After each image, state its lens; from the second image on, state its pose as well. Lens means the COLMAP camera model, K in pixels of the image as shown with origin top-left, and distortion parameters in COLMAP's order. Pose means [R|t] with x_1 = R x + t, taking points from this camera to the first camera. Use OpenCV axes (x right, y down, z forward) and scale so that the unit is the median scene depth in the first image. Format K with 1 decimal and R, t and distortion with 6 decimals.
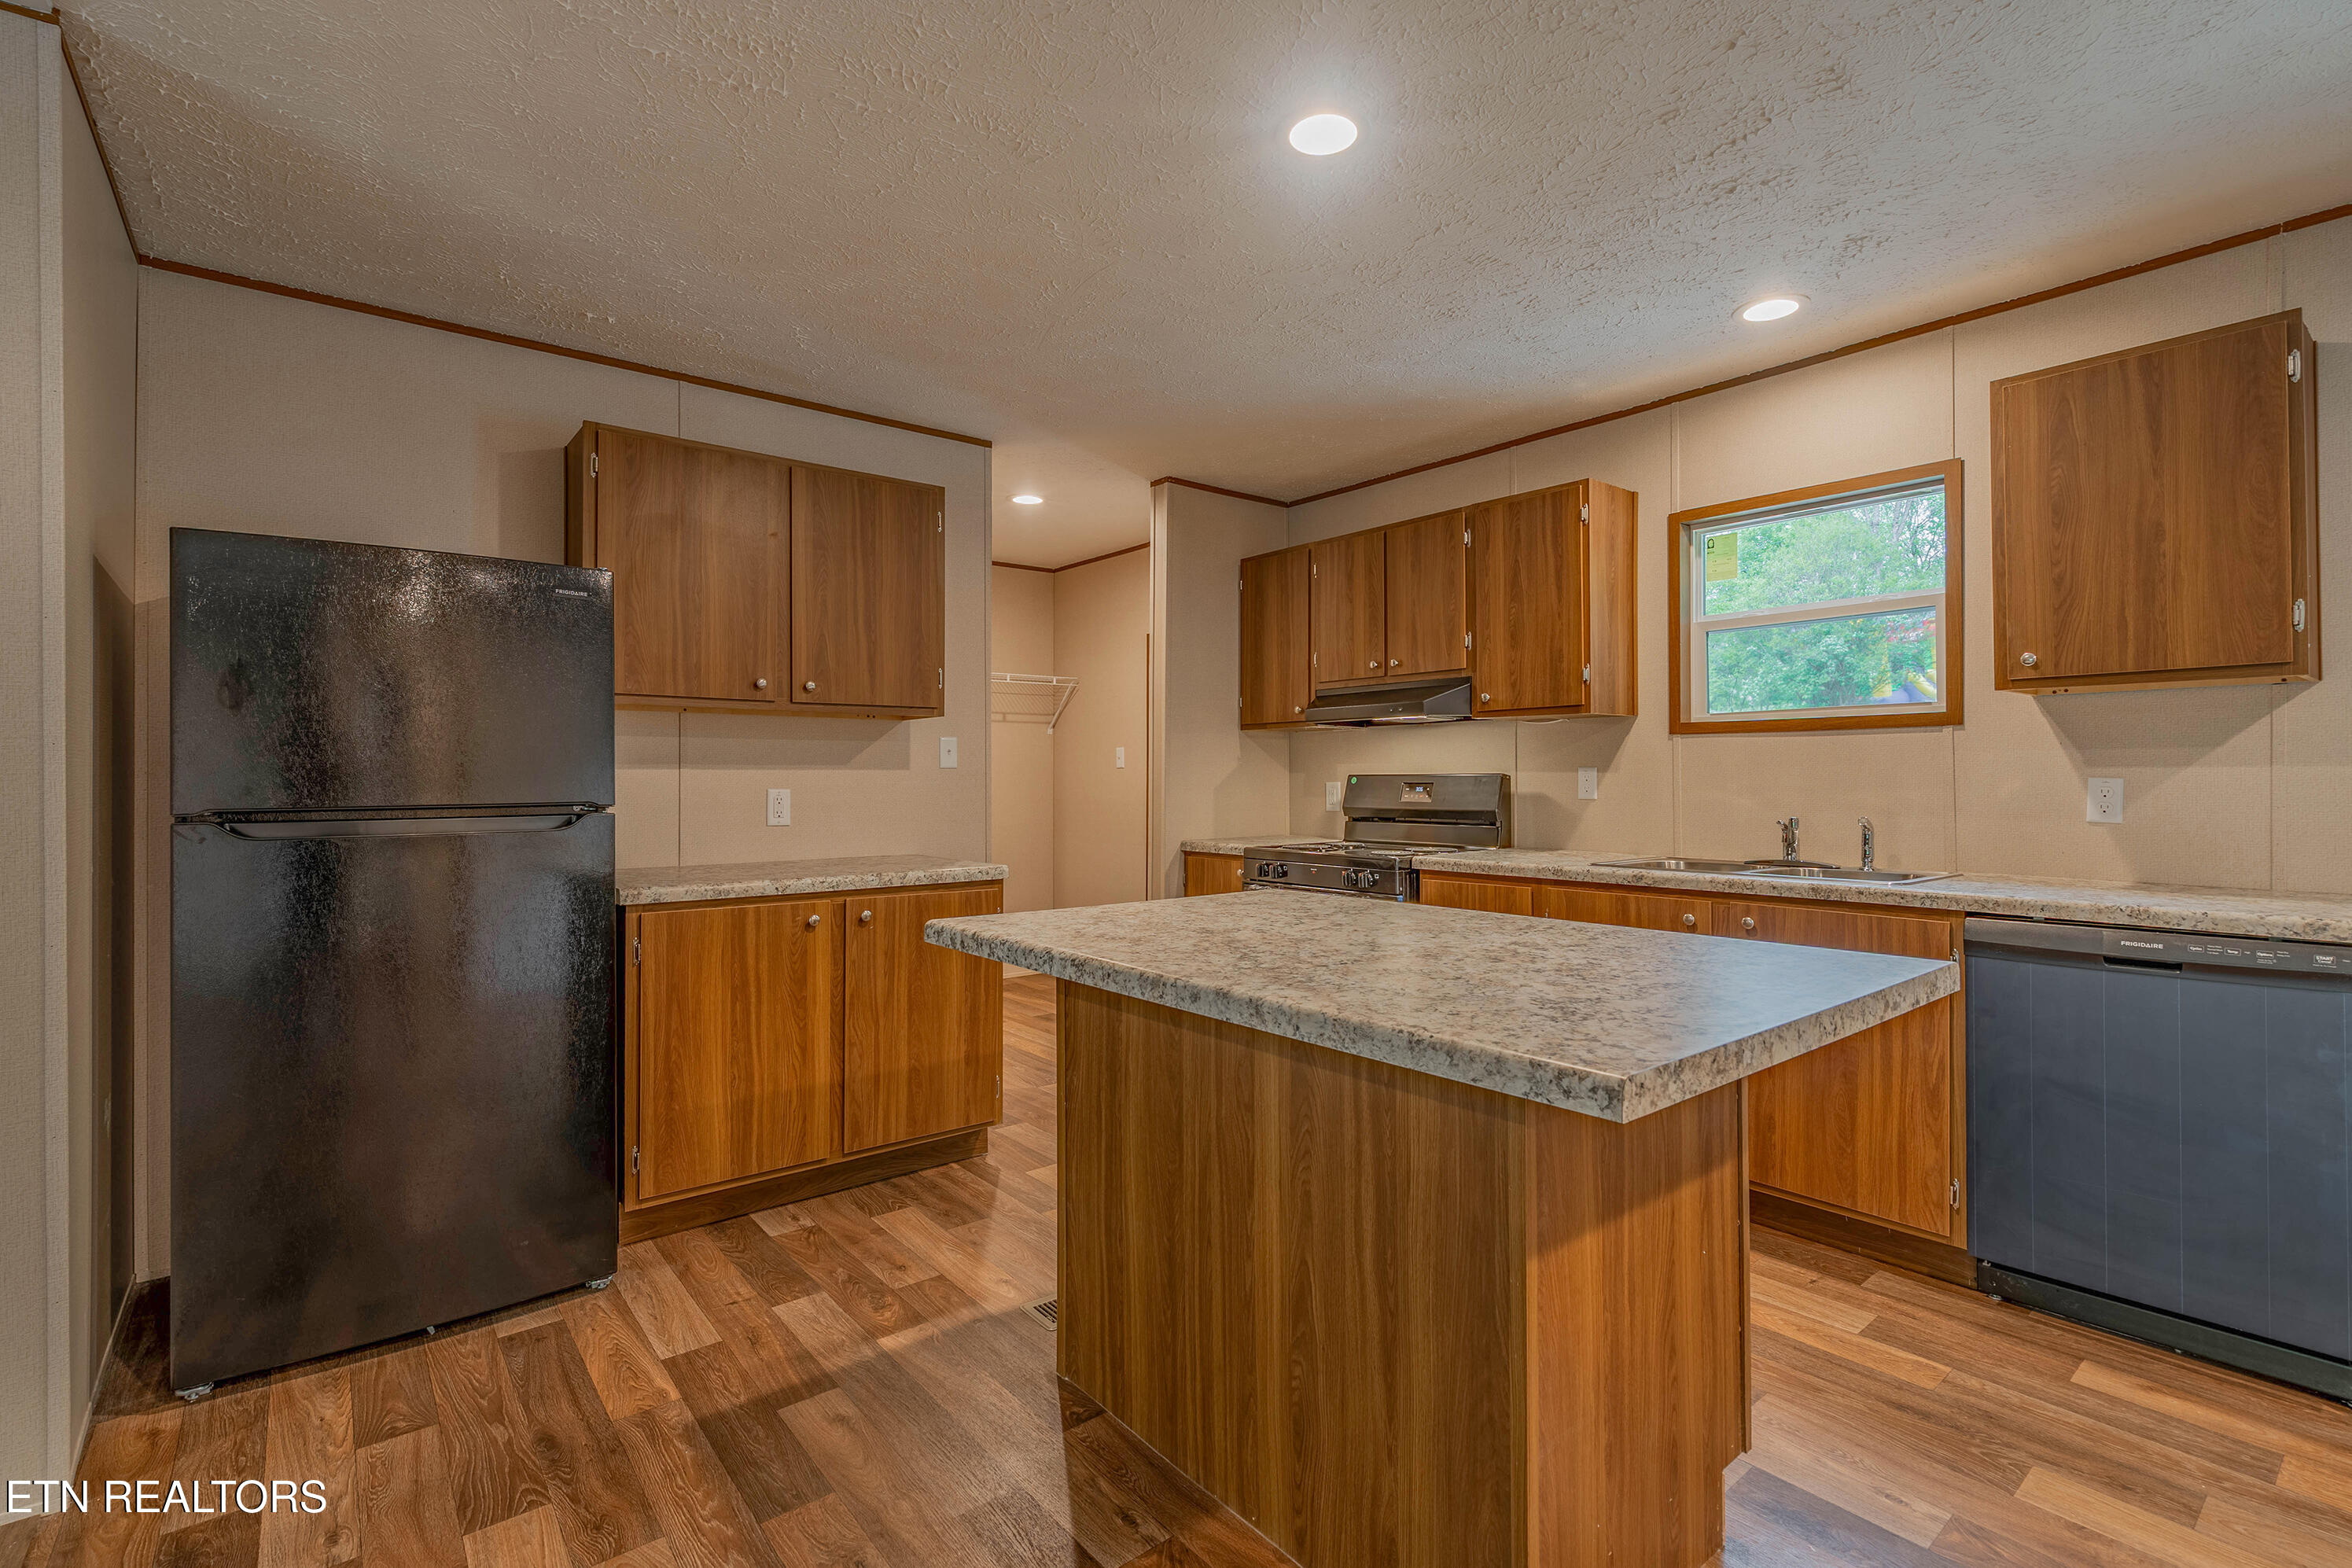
lens RADIAL K [[1075.2, 0, 1175.1], [0, 1075.2, 769.5], [0, 0, 1]] dist [-0.004245, 0.000135]
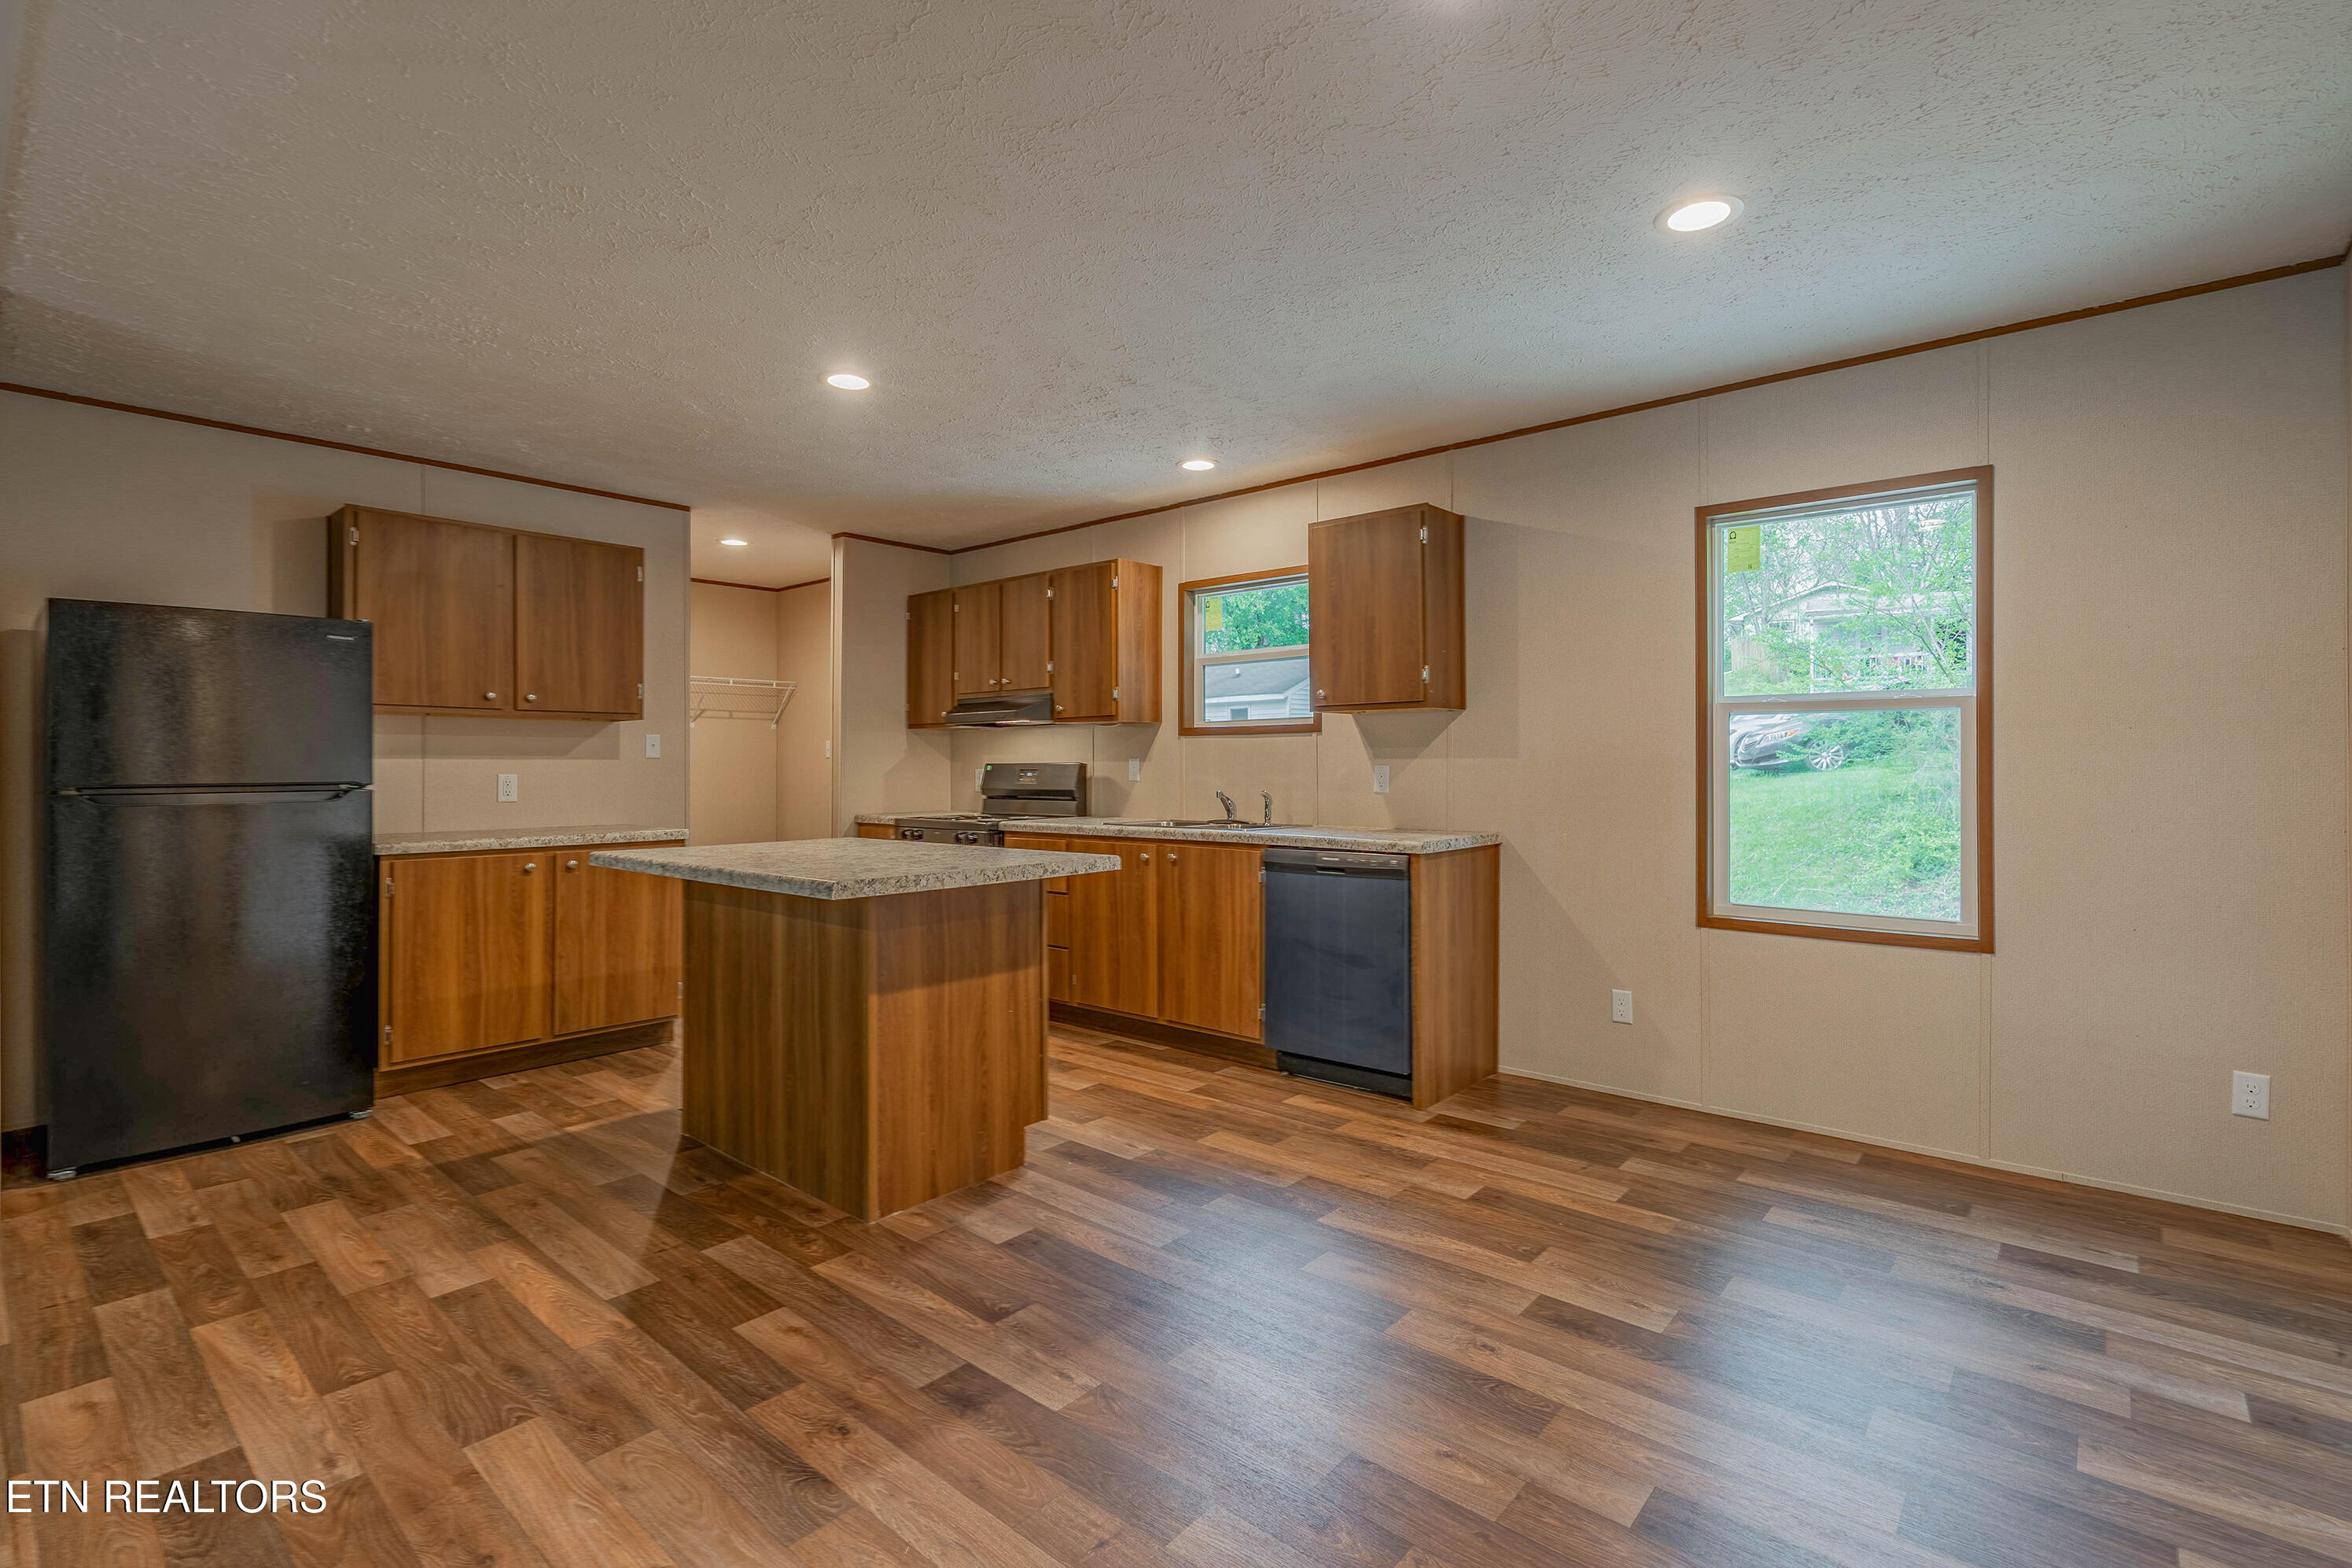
lens RADIAL K [[1082.3, 0, 1179.2], [0, 1082.3, 760.2], [0, 0, 1]] dist [-0.000995, 0.000184]
pose [[0.984494, 0.001218, 0.175415, 0.249066], [-0.001419, 0.999998, 0.001022, -0.001484], [-0.175414, -0.001255, 0.984494, -0.535184]]
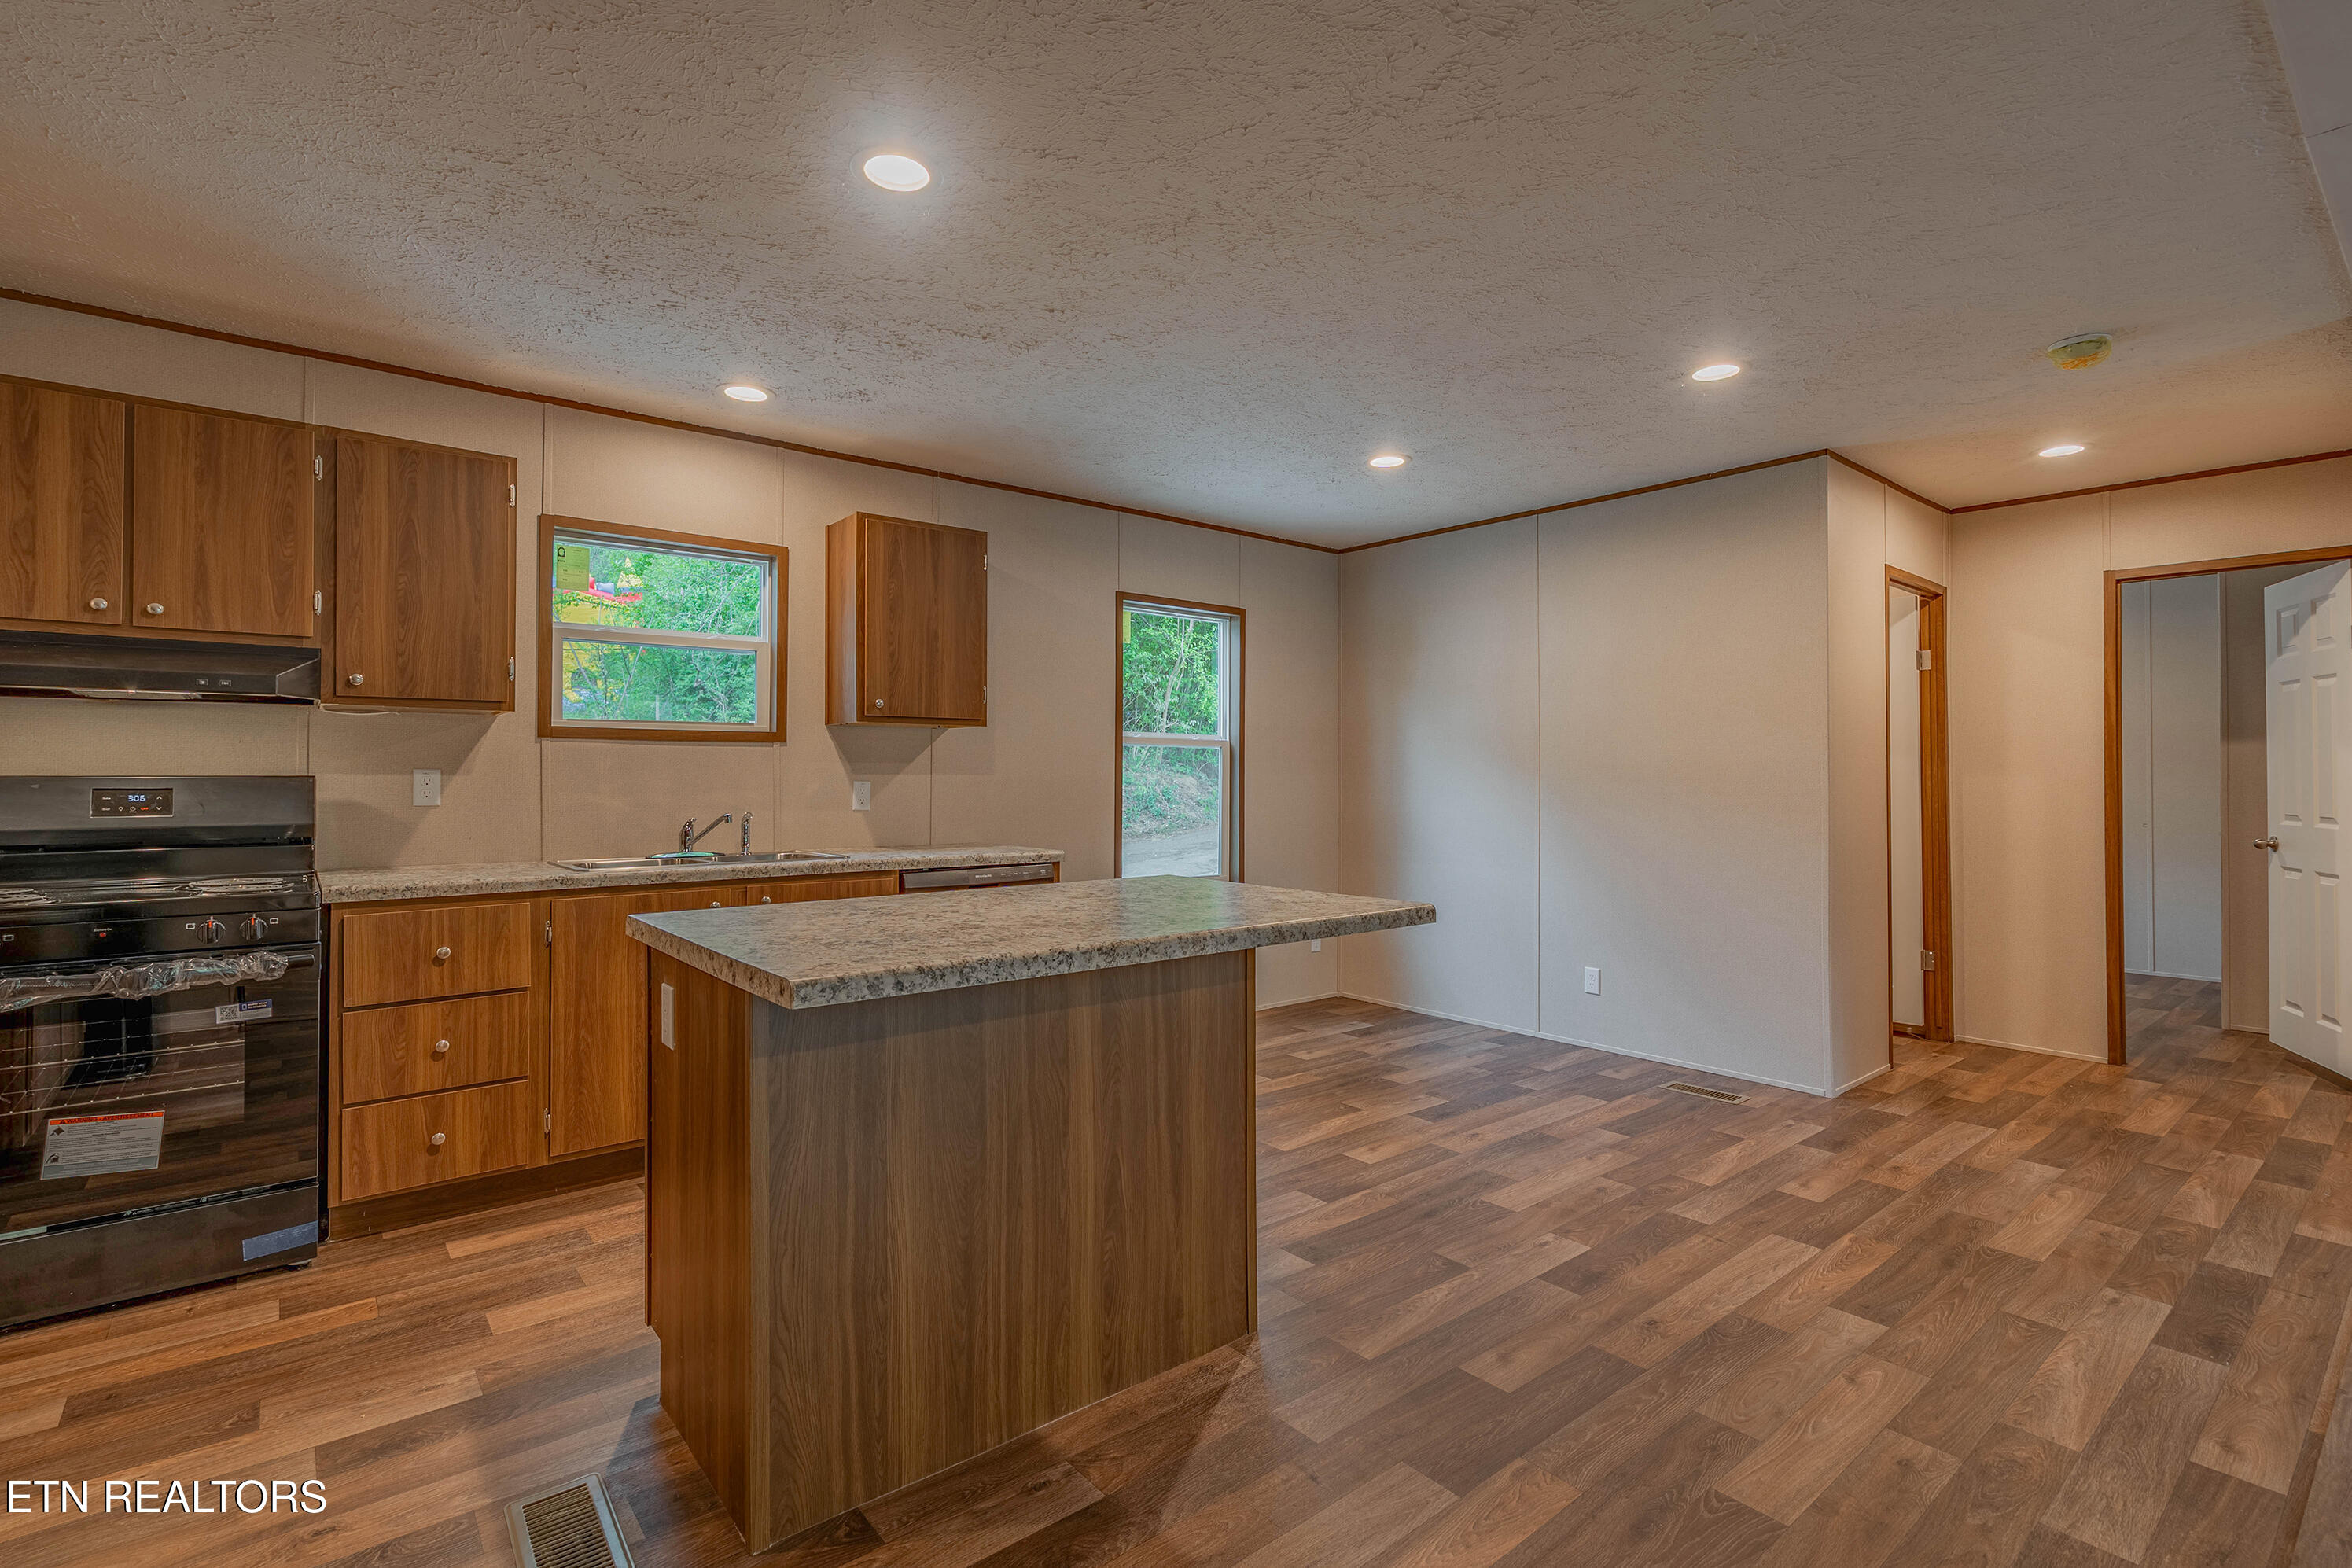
lens RADIAL K [[1092.5, 0, 1172.0], [0, 1092.5, 765.7], [0, 0, 1]] dist [-0.002798, -0.000429]
pose [[-0.005965, 0.014874, 0.999872, -0.658389], [-0.006899, 0.999865, -0.014915, 0.005167], [-0.999958, -0.006987, -0.005861, 0.517585]]
